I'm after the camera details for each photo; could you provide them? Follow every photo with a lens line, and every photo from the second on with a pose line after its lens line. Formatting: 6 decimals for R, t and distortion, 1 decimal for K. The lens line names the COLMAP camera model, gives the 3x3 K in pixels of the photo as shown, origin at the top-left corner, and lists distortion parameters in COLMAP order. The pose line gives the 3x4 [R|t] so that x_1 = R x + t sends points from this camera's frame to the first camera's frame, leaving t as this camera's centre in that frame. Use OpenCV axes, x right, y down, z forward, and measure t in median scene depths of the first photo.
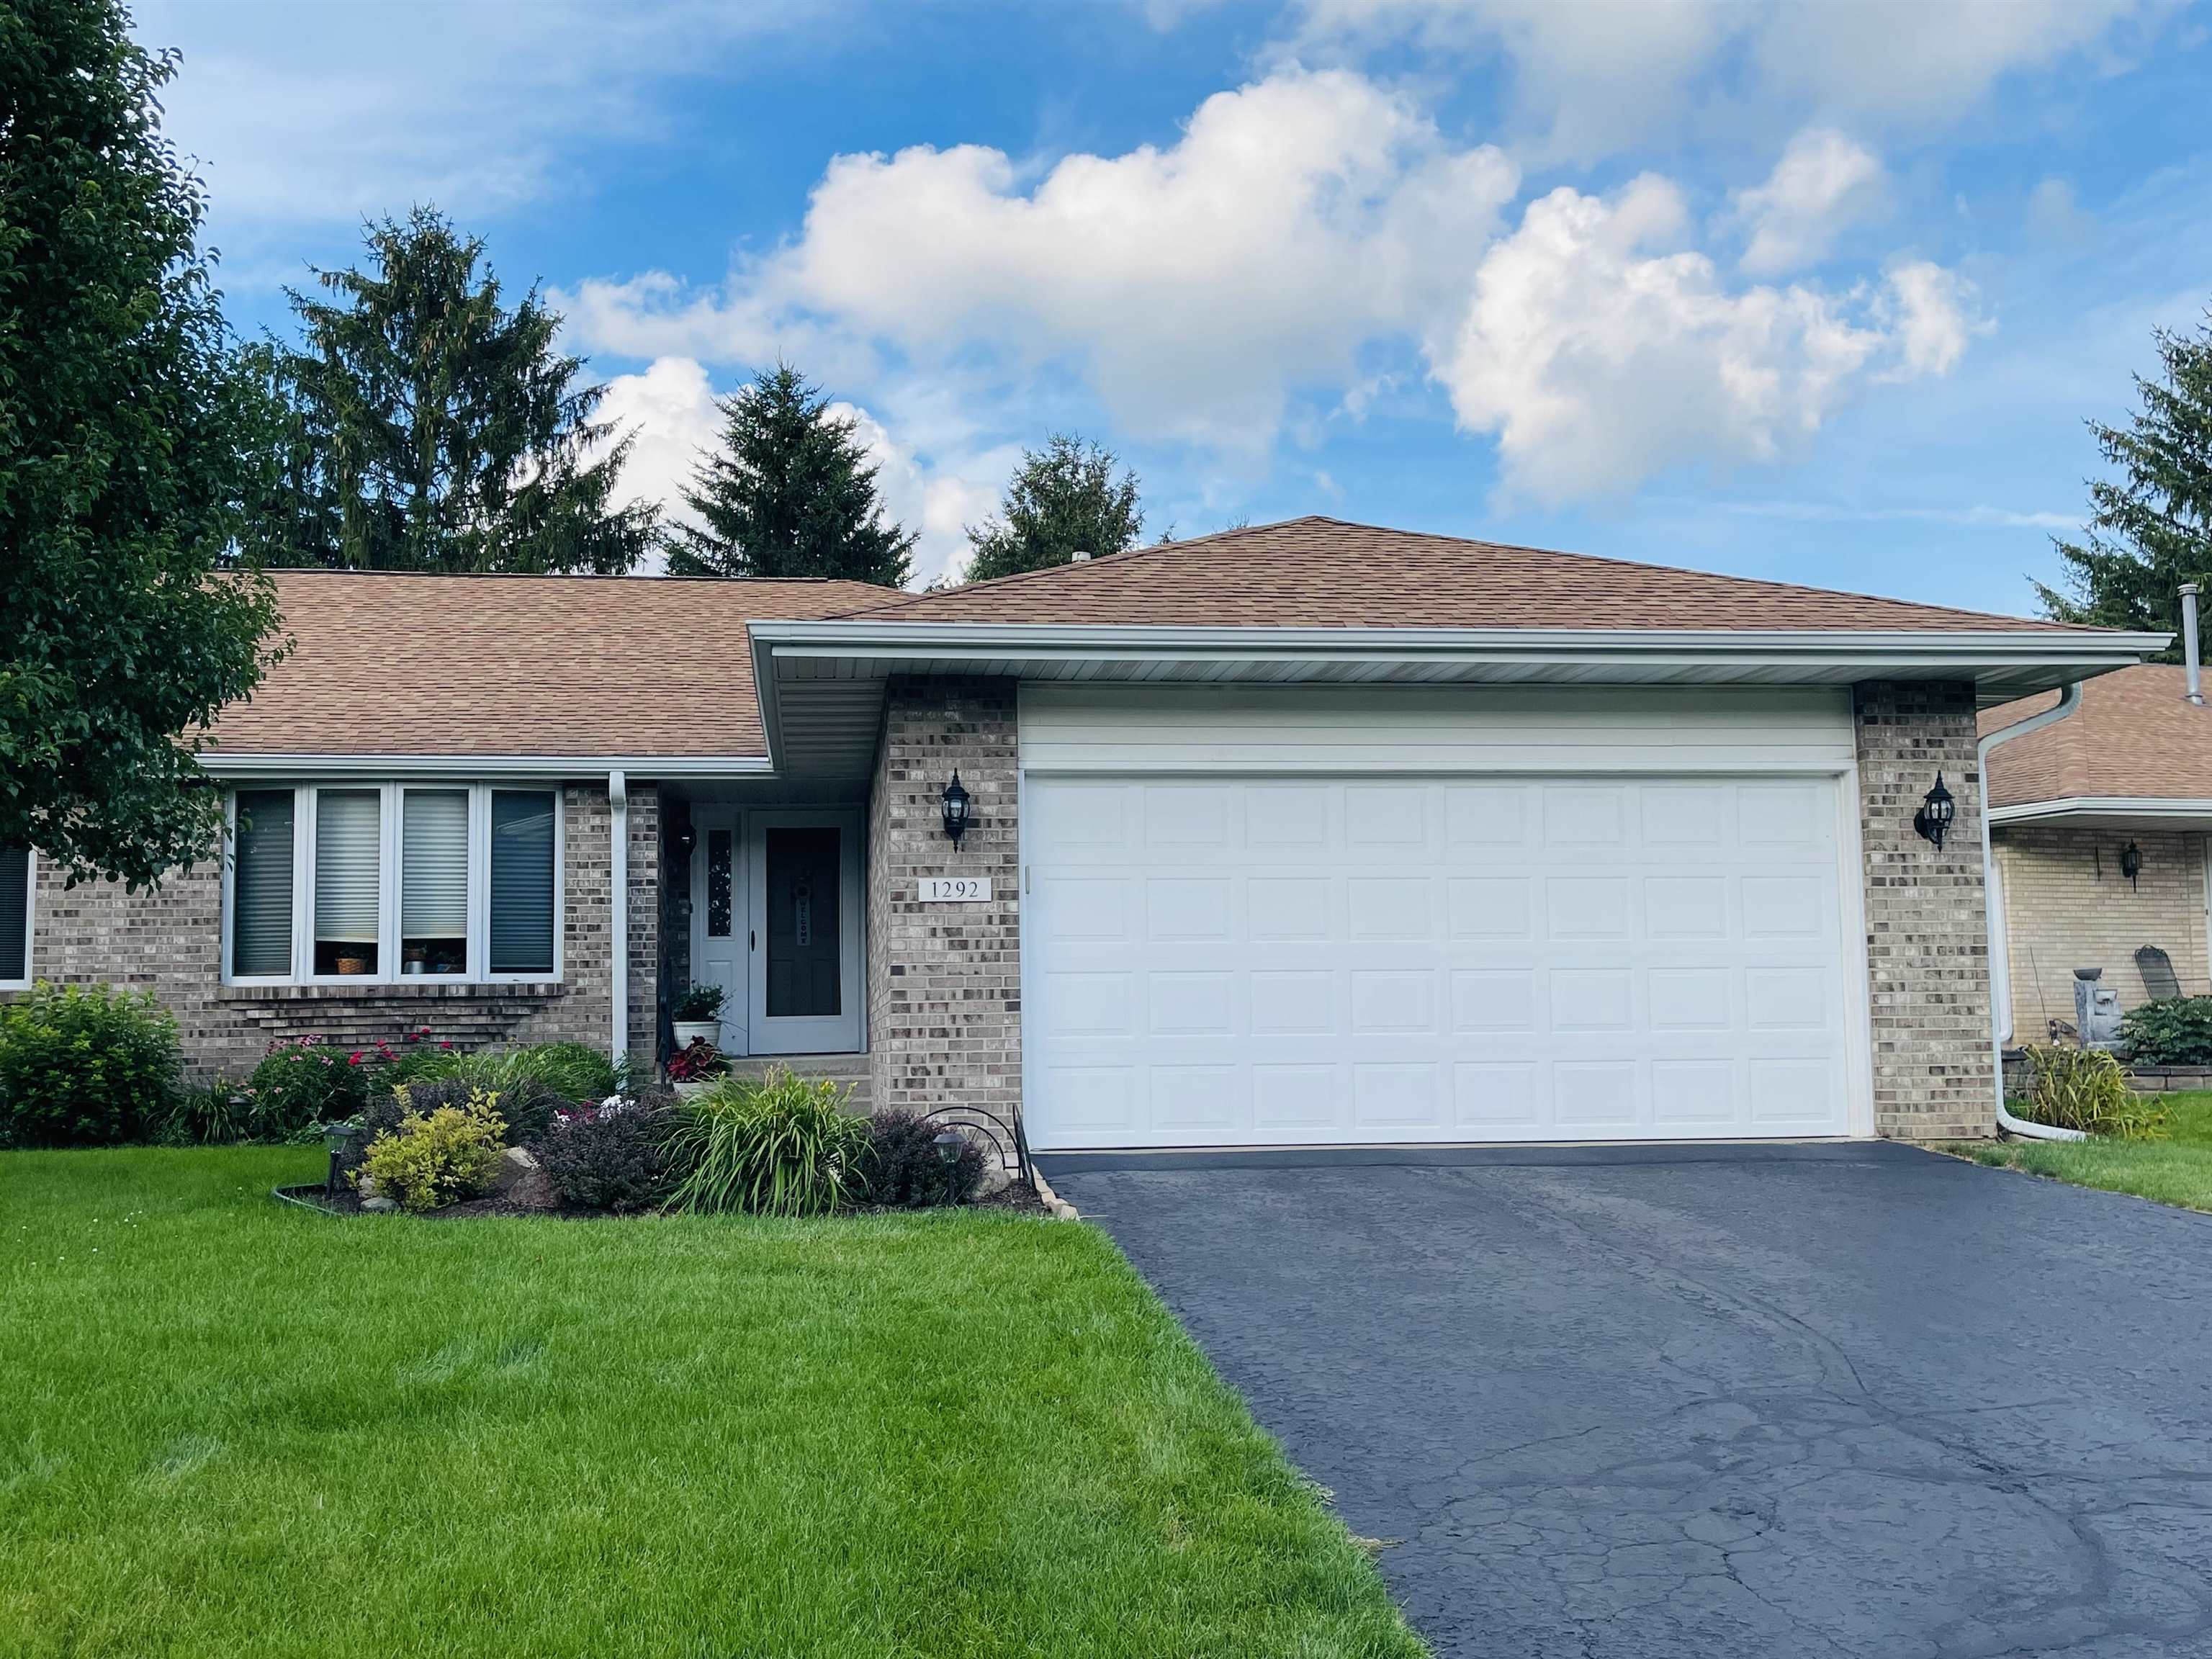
lens RADIAL K [[2063.1, 0, 1104.9], [0, 2063.1, 823.9], [0, 0, 1]] dist [0.050977, 0.000000]
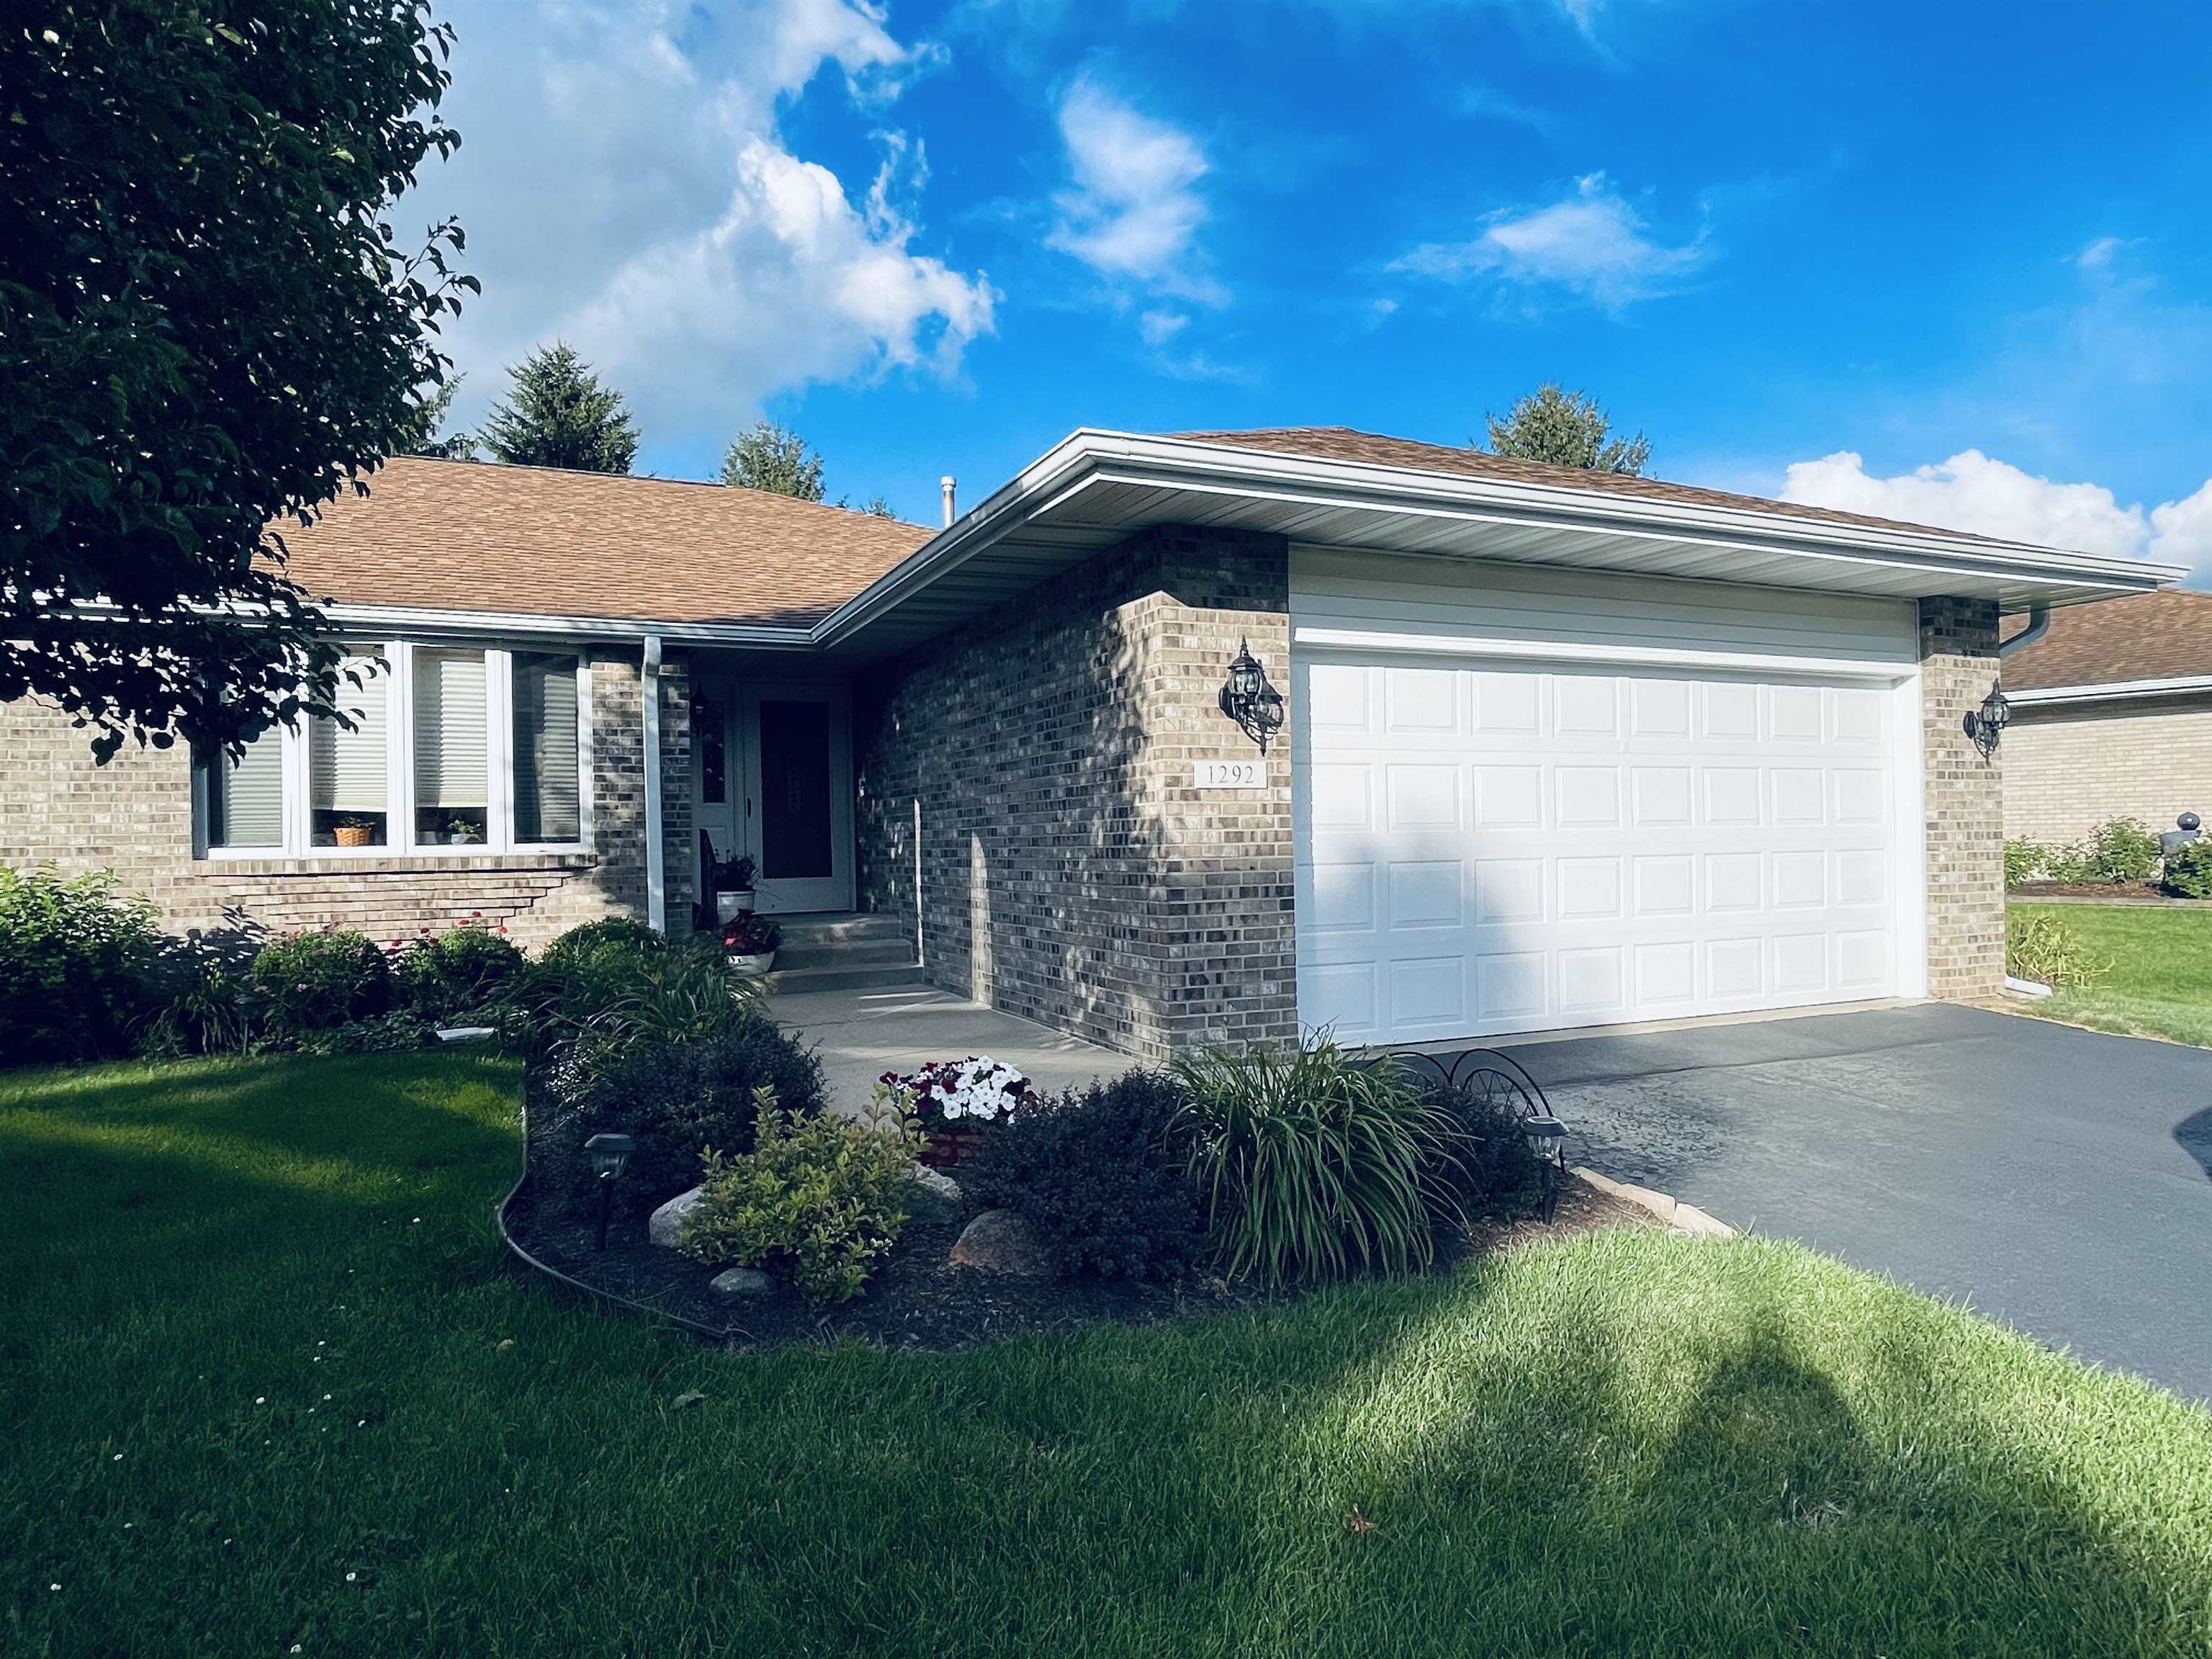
lens RADIAL K [[1288.9, 0, 1107.5], [0, 1288.9, 820.8], [0, 0, 1]] dist [0.001597, 0.003064]
pose [[0.957458, 0.002355, 0.288562, -0.229213], [-0.026943, 0.996328, 0.081265, 0.006629], [-0.287311, -0.085583, 0.954006, 0.395273]]
